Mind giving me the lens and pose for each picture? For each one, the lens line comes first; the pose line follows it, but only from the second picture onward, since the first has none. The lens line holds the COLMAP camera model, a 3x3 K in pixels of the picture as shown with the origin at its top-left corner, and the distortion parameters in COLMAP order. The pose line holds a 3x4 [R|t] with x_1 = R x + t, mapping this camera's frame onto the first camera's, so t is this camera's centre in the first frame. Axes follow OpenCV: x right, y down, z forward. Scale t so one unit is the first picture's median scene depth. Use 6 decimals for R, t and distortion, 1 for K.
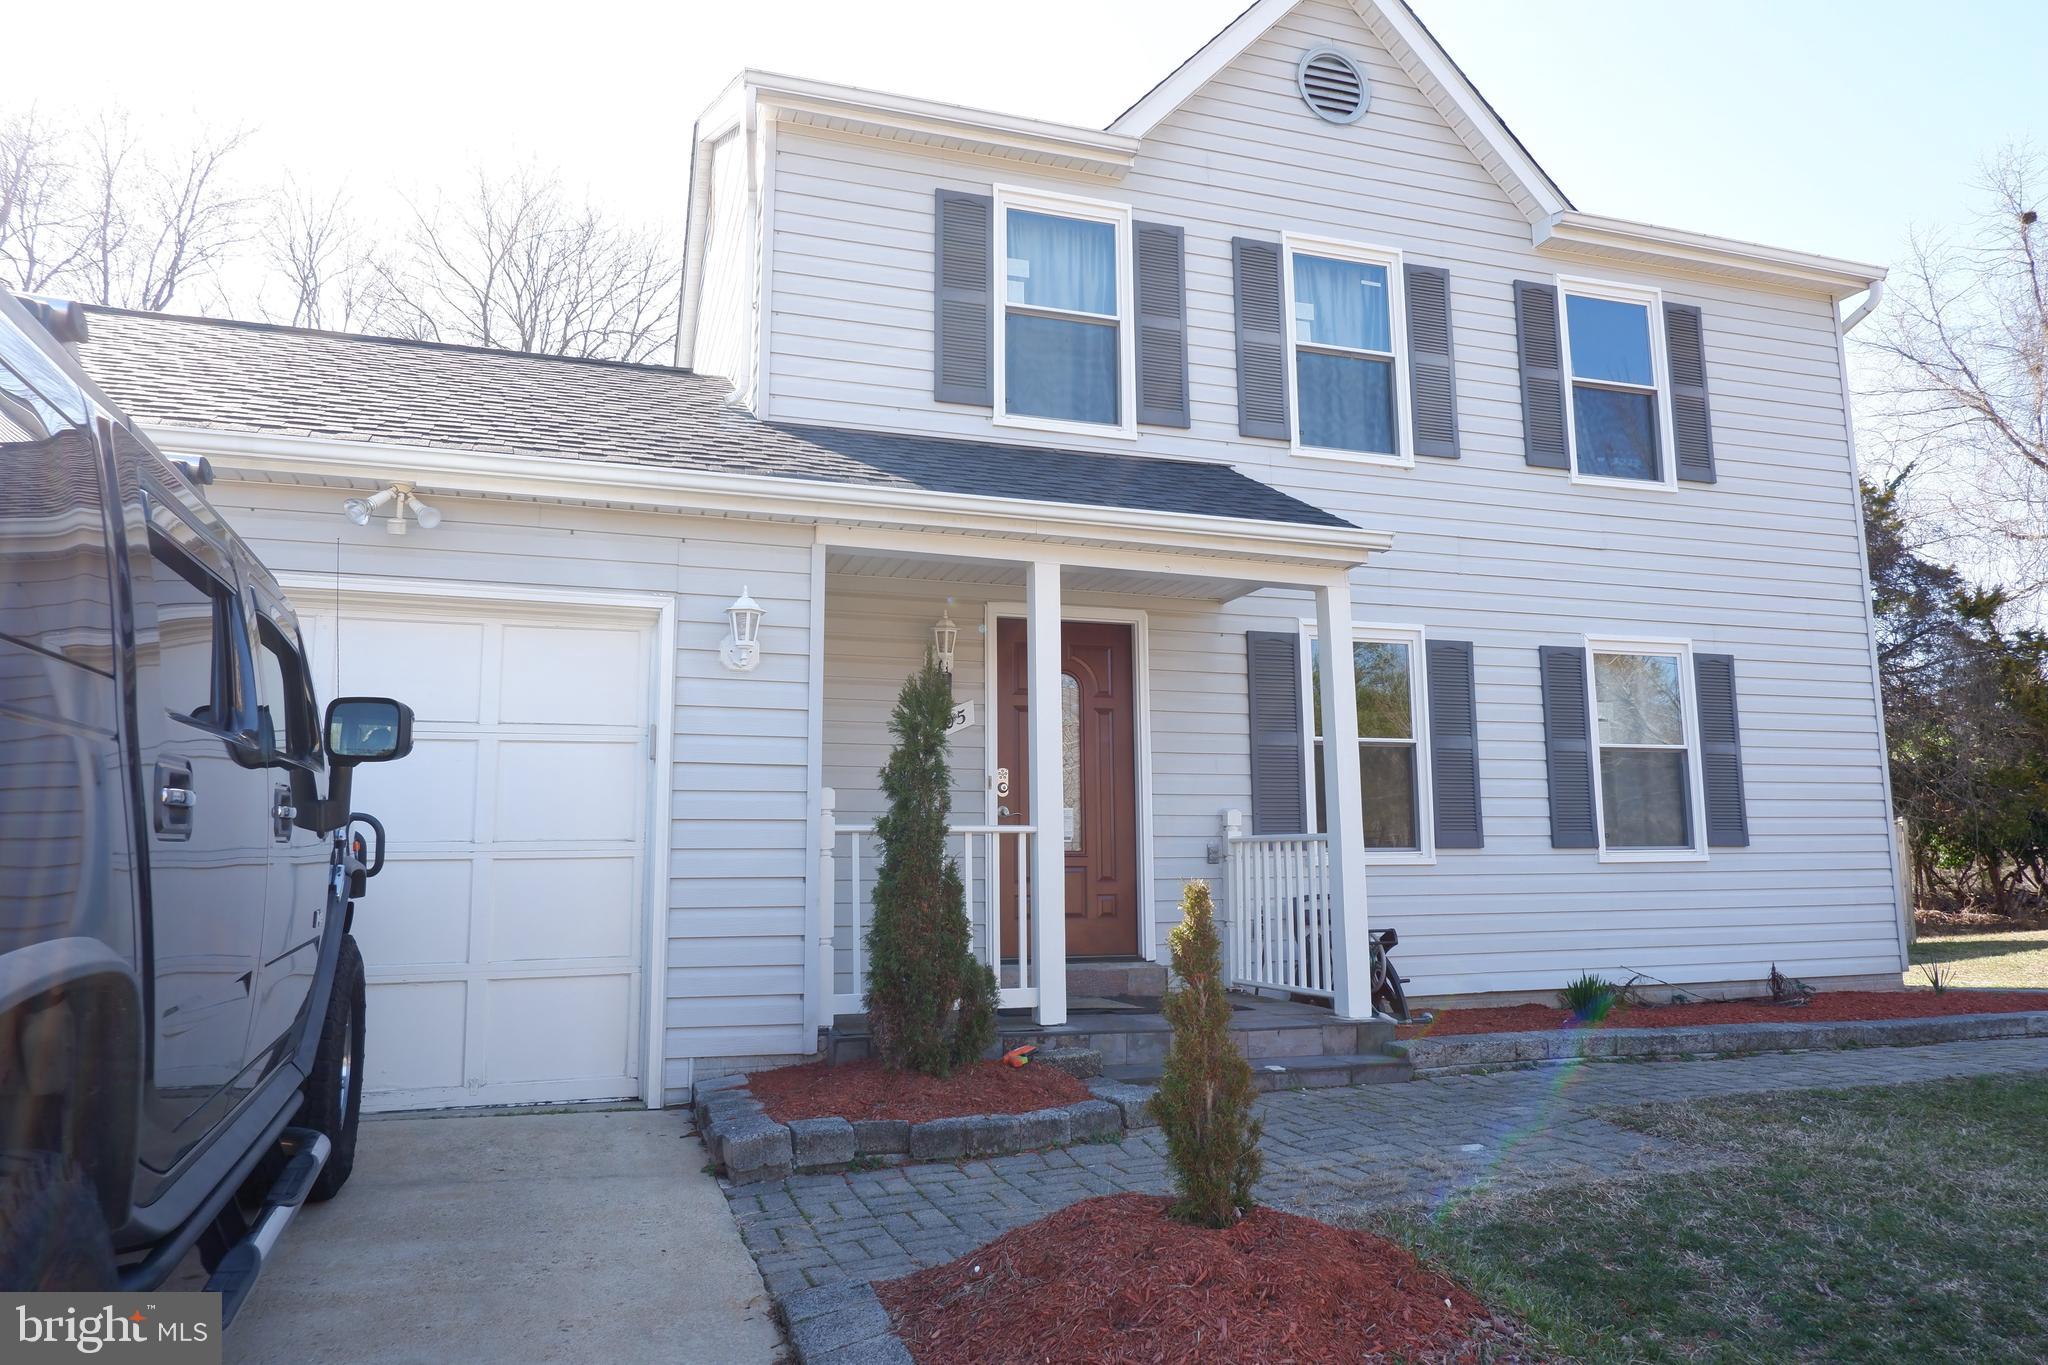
lens RADIAL K [[1340.6, 0, 1030.3], [0, 1340.6, 683.9], [0, 0, 1]] dist [-0.006299, -0.003597]
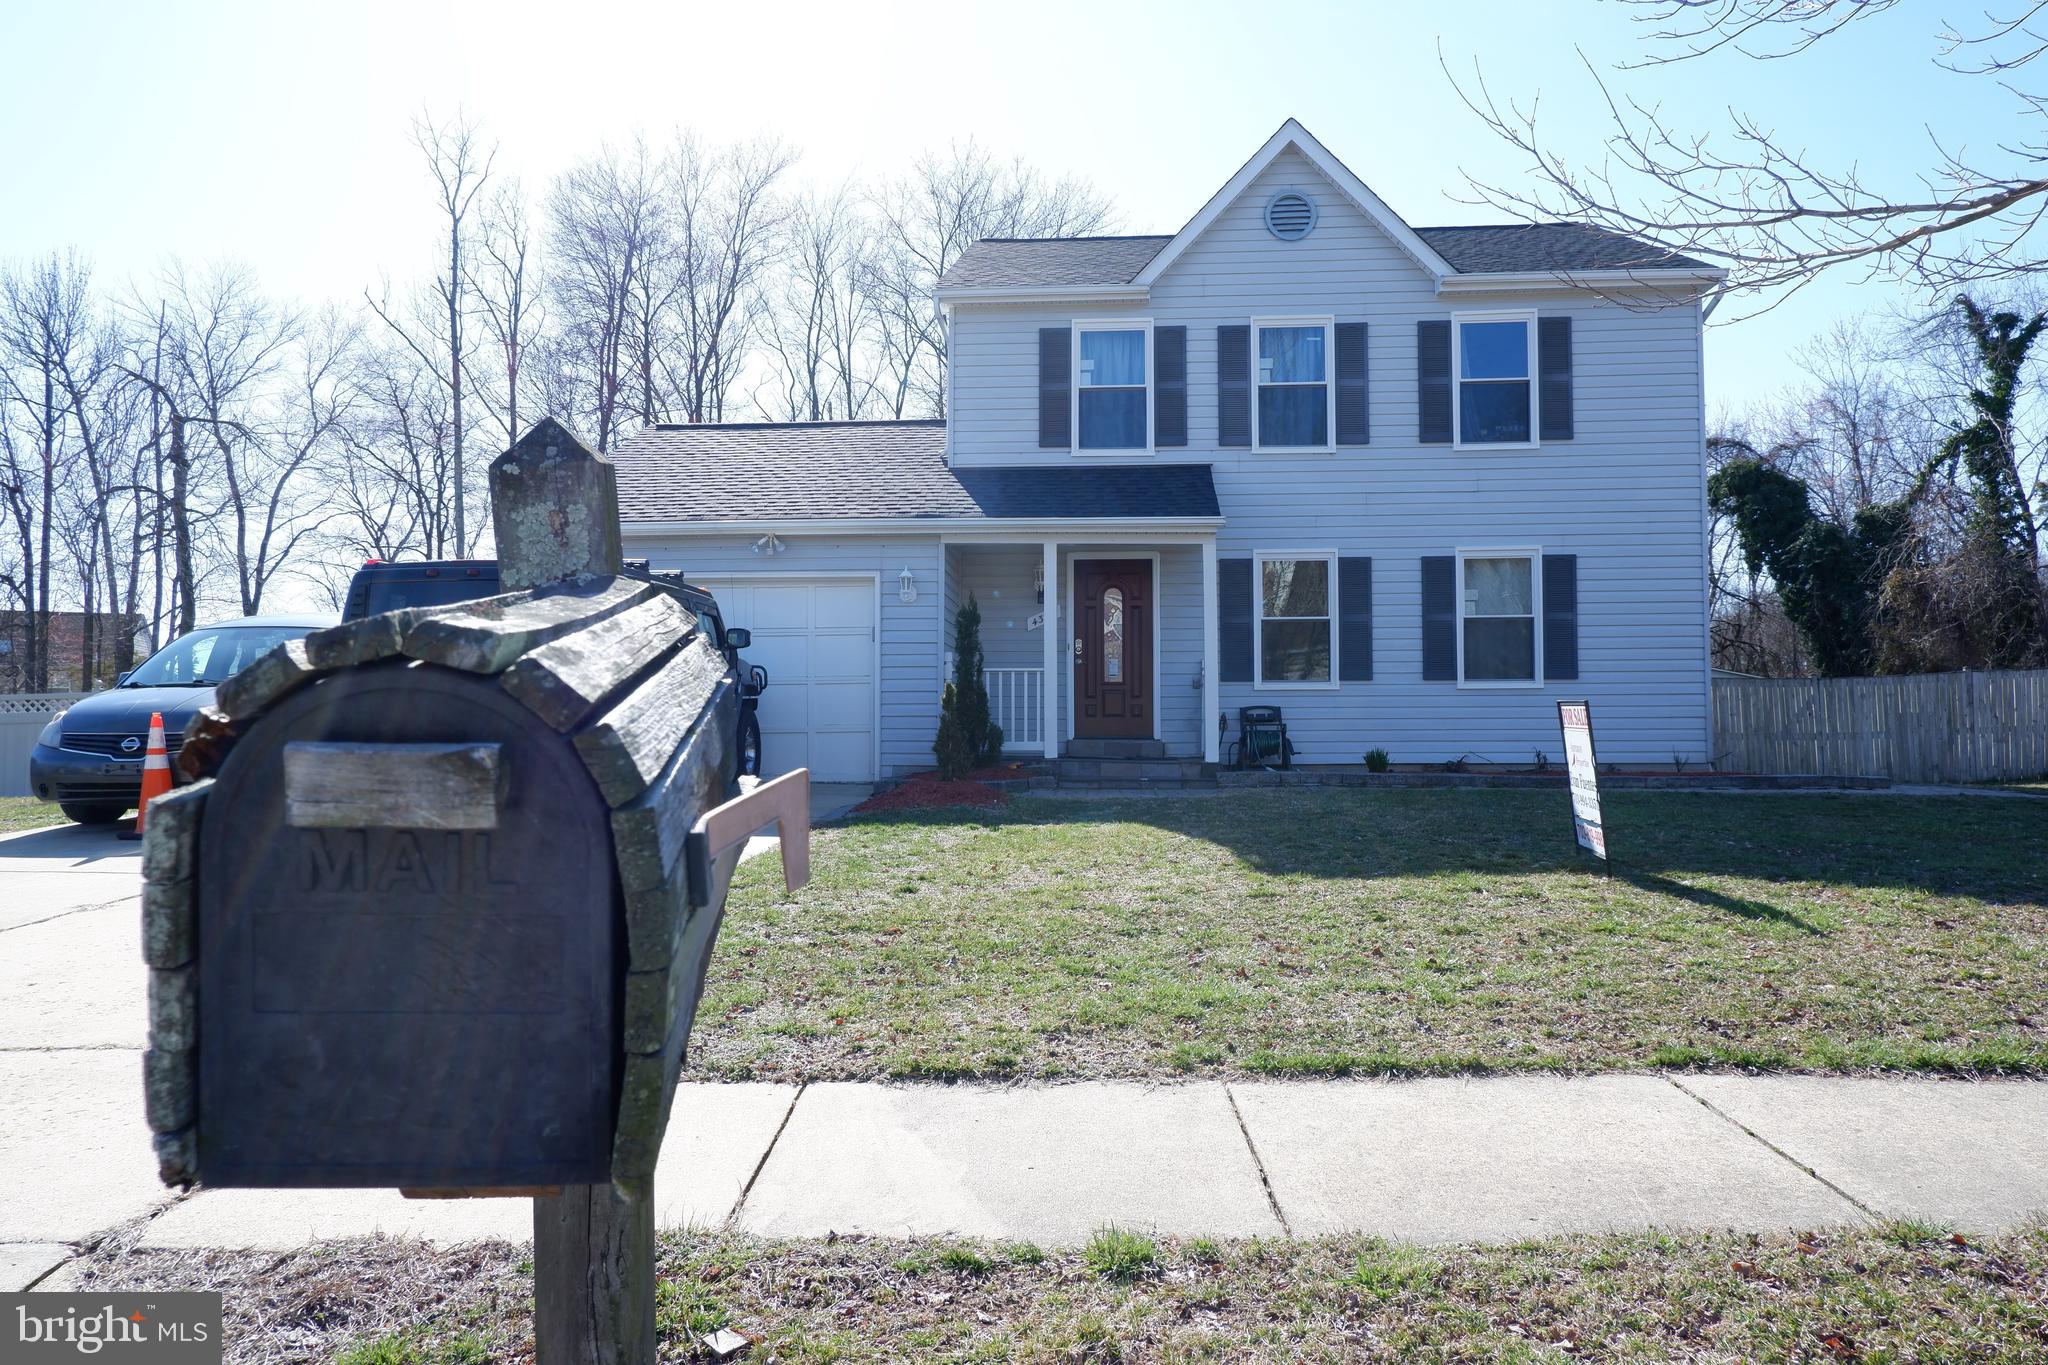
lens RADIAL K [[1340.6, 0, 1030.3], [0, 1340.6, 683.9], [0, 0, 1]] dist [-0.006299, -0.003597]
pose [[0.925099, -0.006021, -0.379679, 0.571563], [0.046874, 0.994038, 0.098446, -0.058442], [0.376822, -0.108869, 0.919865, -0.707503]]
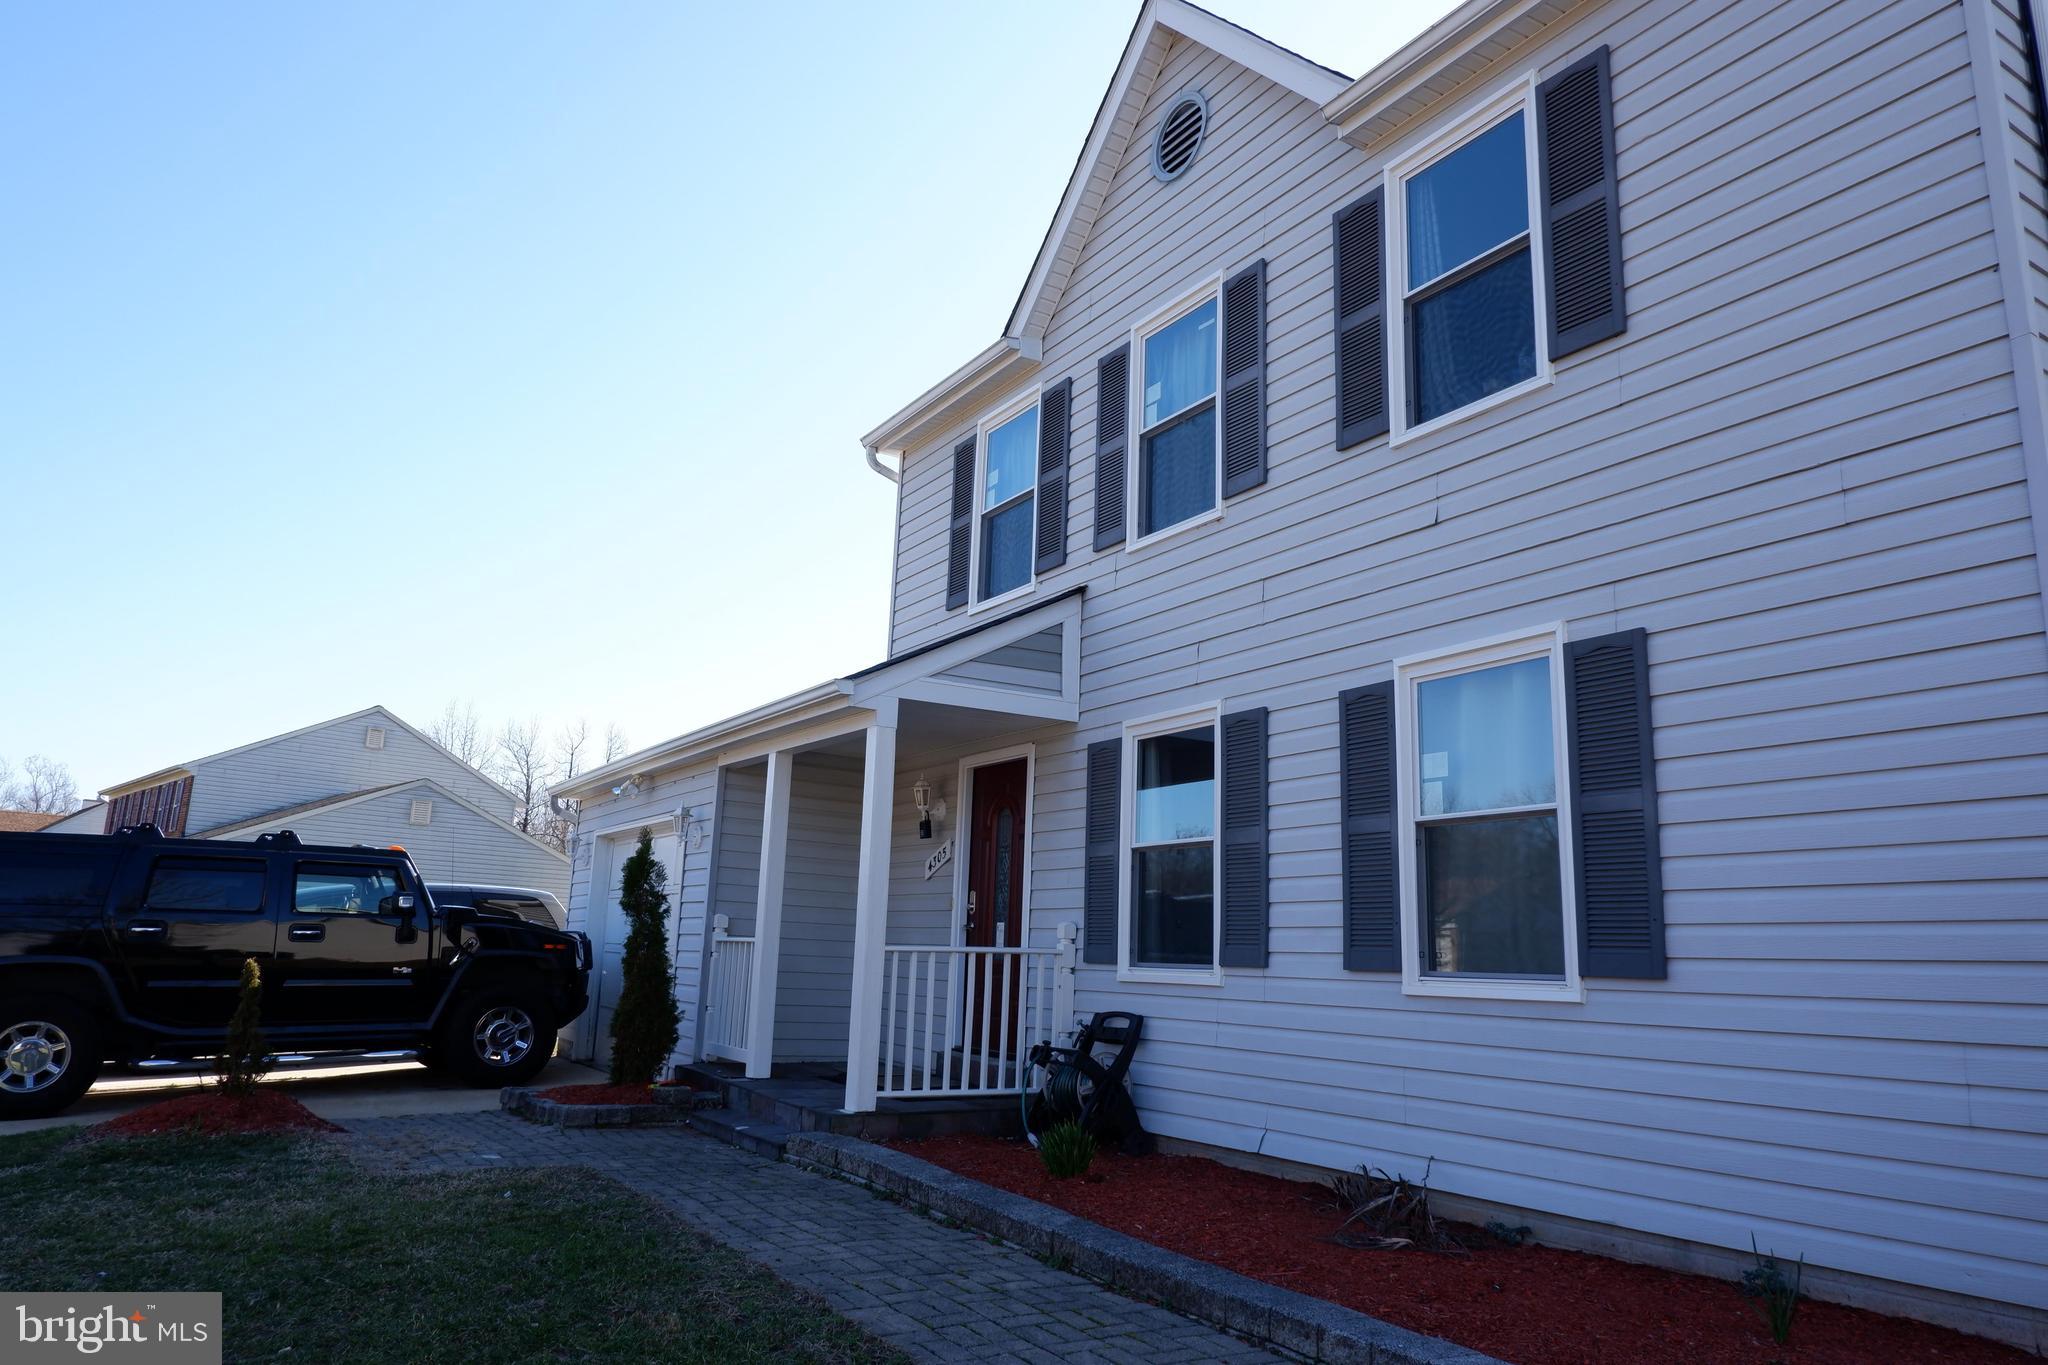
lens RADIAL K [[1340.6, 0, 1030.3], [0, 1340.6, 683.9], [0, 0, 1]] dist [-0.006299, -0.003597]
pose [[0.237233, -0.178704, -0.954875, 1.071011], [0.102326, 0.982063, -0.158370, 0.068277], [0.966049, -0.060138, 0.251264, 0.667907]]
